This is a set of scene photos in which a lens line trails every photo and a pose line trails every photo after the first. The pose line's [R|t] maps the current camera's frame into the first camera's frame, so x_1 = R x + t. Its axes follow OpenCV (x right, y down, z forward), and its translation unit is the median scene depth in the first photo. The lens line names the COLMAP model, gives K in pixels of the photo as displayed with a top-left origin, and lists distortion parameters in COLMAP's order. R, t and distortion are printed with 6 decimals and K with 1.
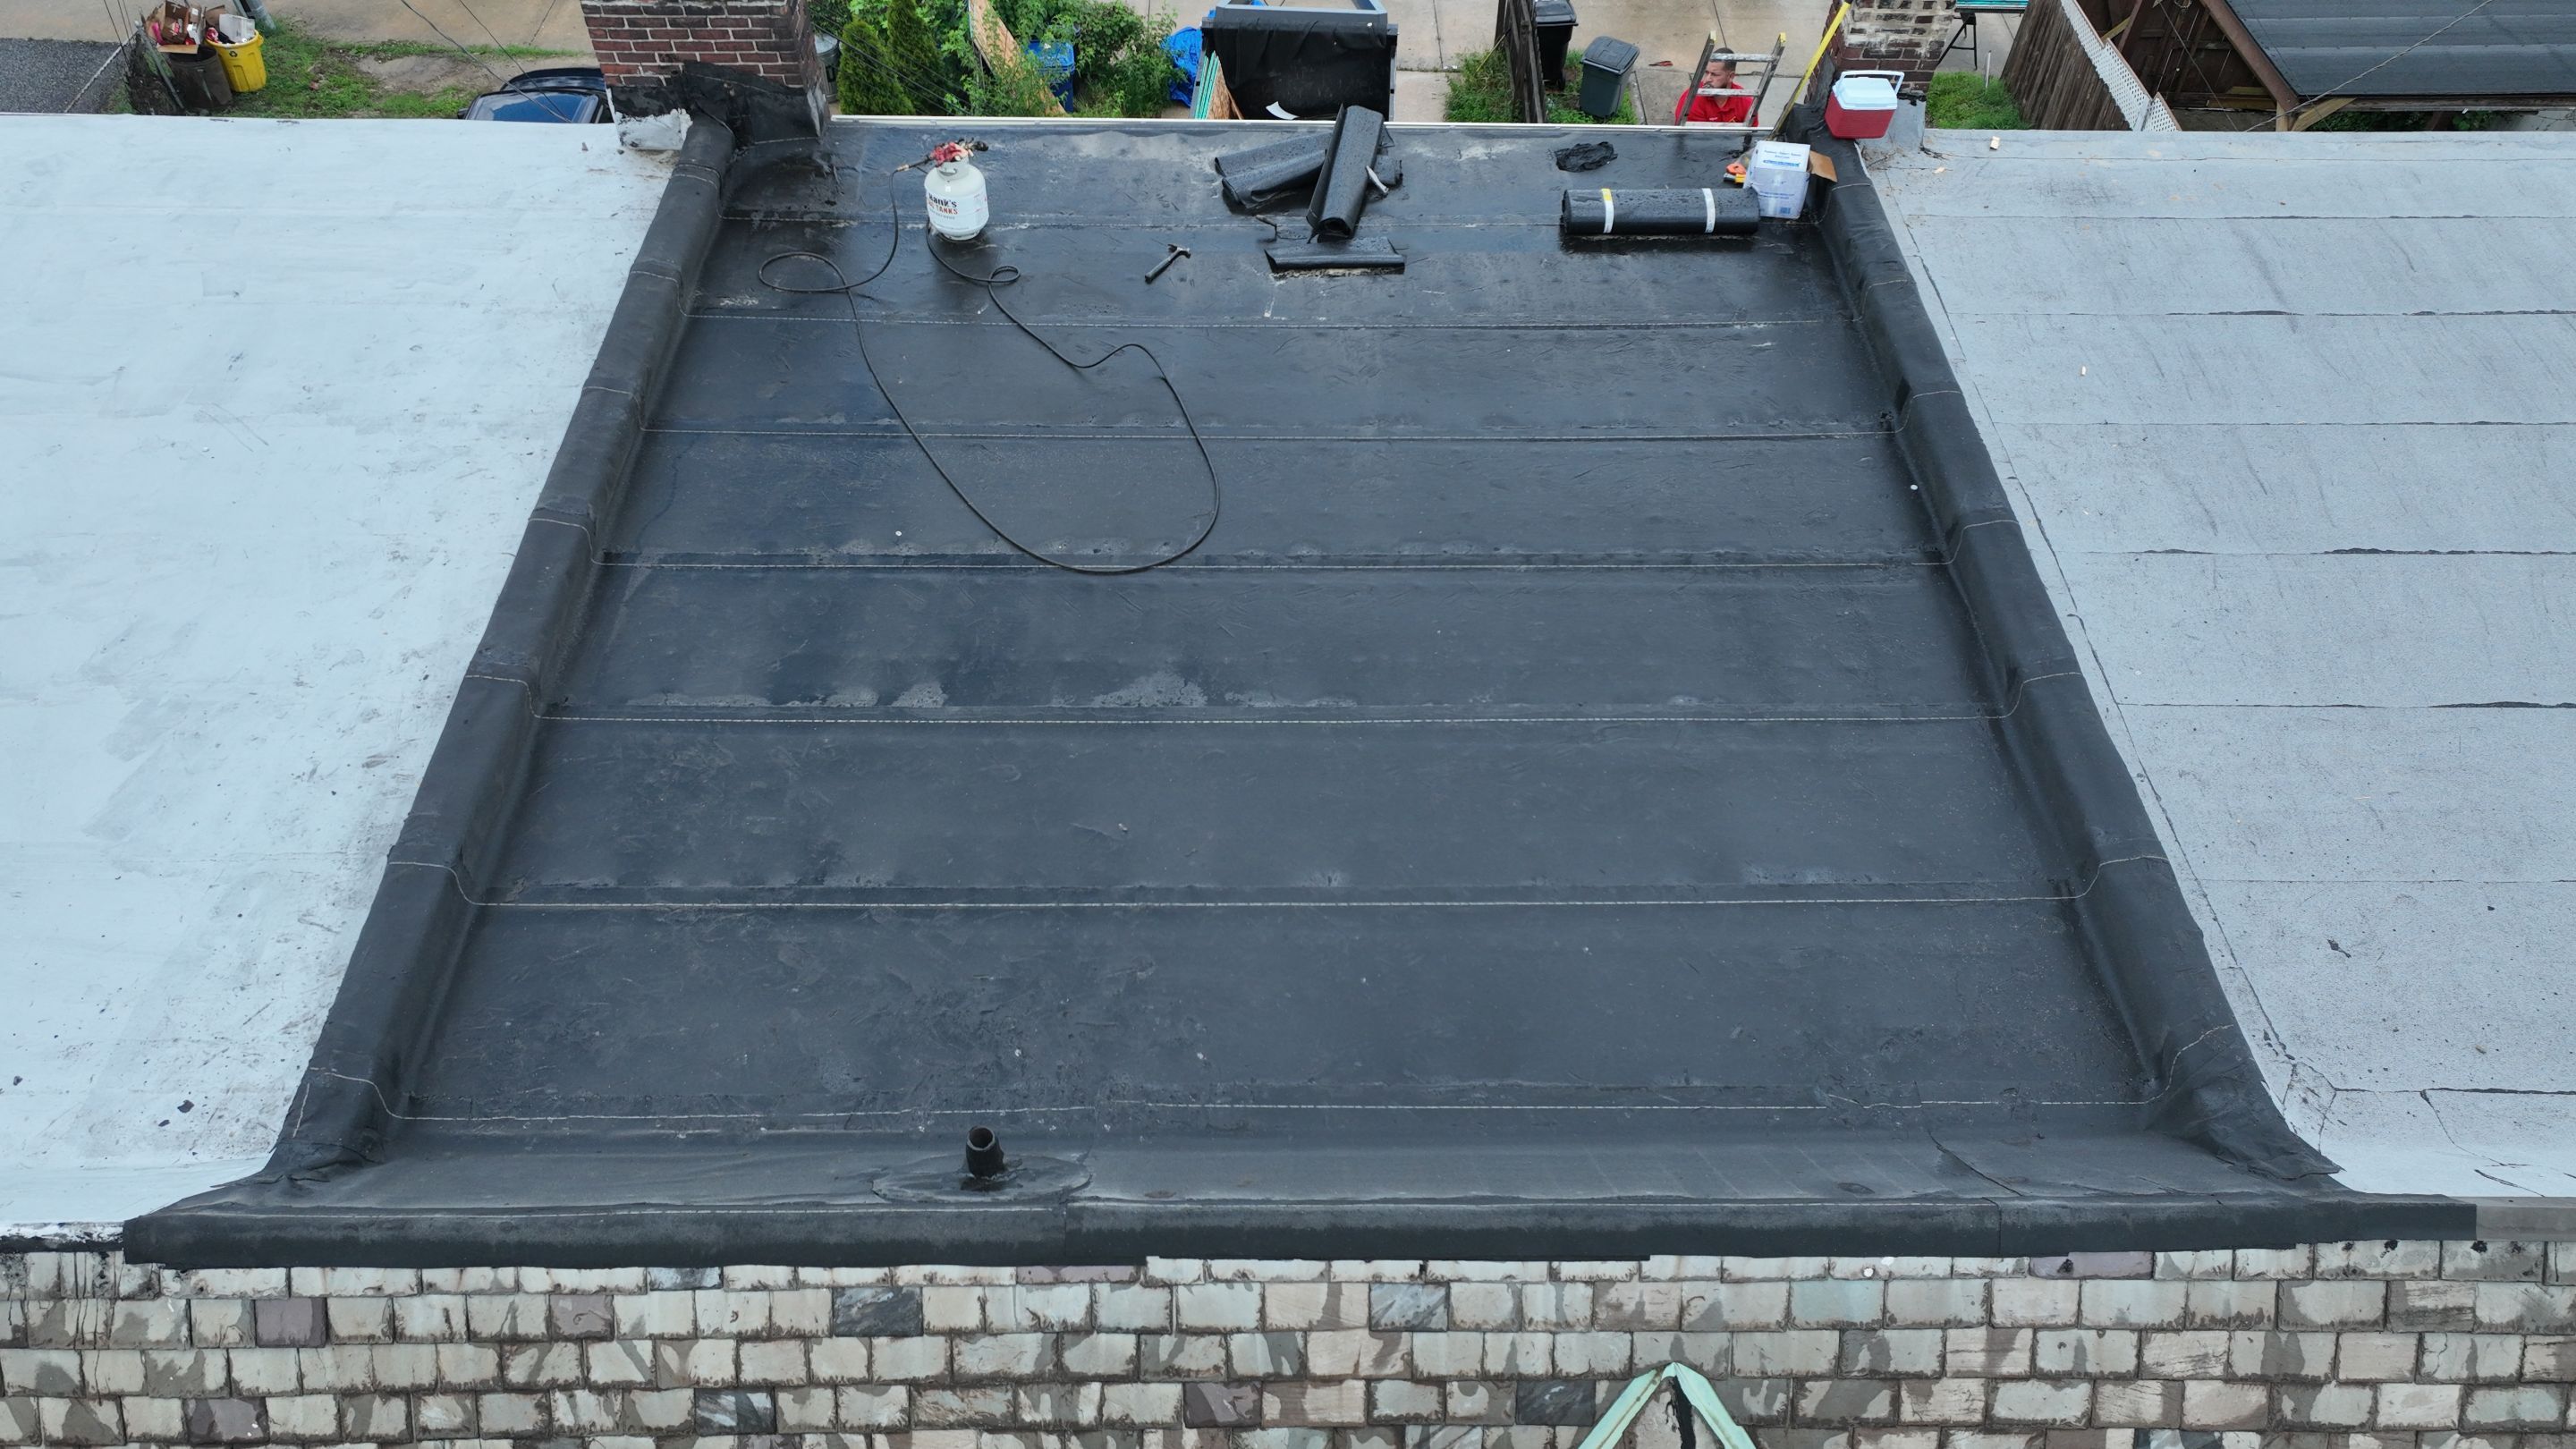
lens RADIAL K [[1816.8, 0, 1288.6], [0, 1816.8, 718.7], [0, 0, 1]] dist [-0.005545, 0.021072]
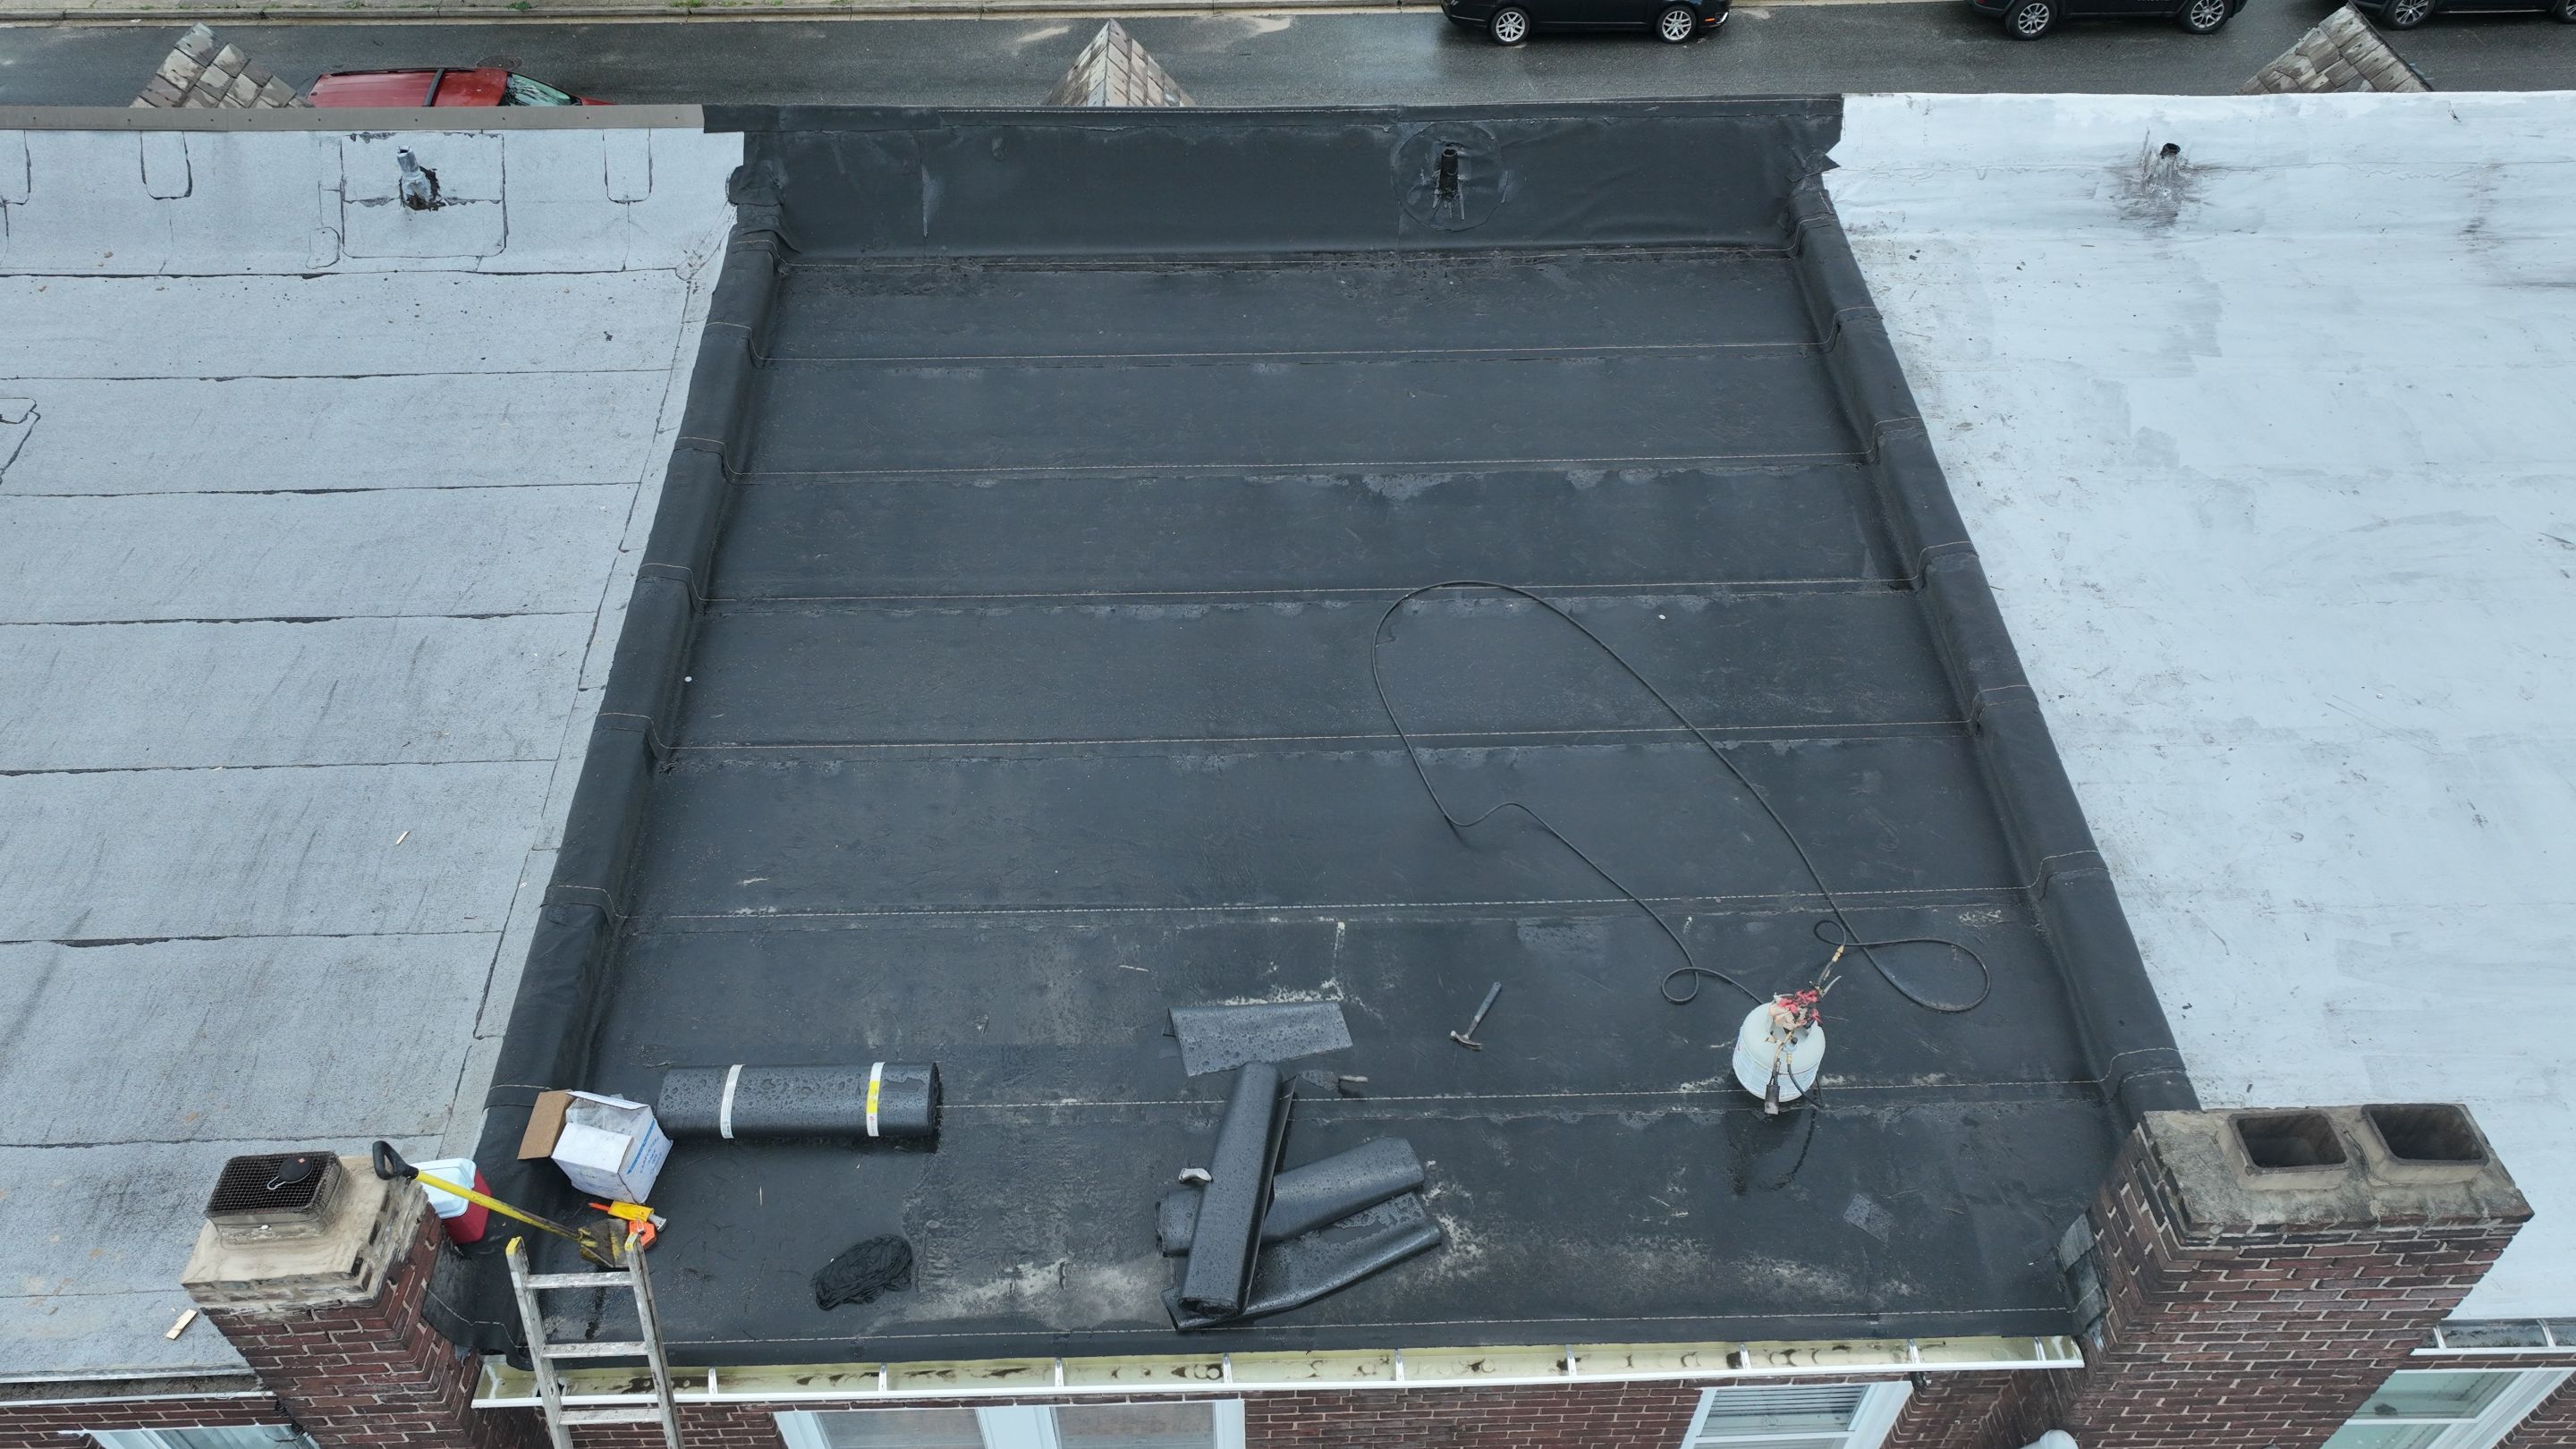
lens RADIAL K [[1816.8, 0, 1290.6], [0, 1816.8, 715.6], [0, 0, 1]] dist [-0.005545, 0.021072]
pose [[-0.999495, 0.004200, -0.031483, 0.063777], [-0.031755, -0.110970, 0.993316, -1.778958], [0.000678, 0.993815, 0.111047, 1.411663]]
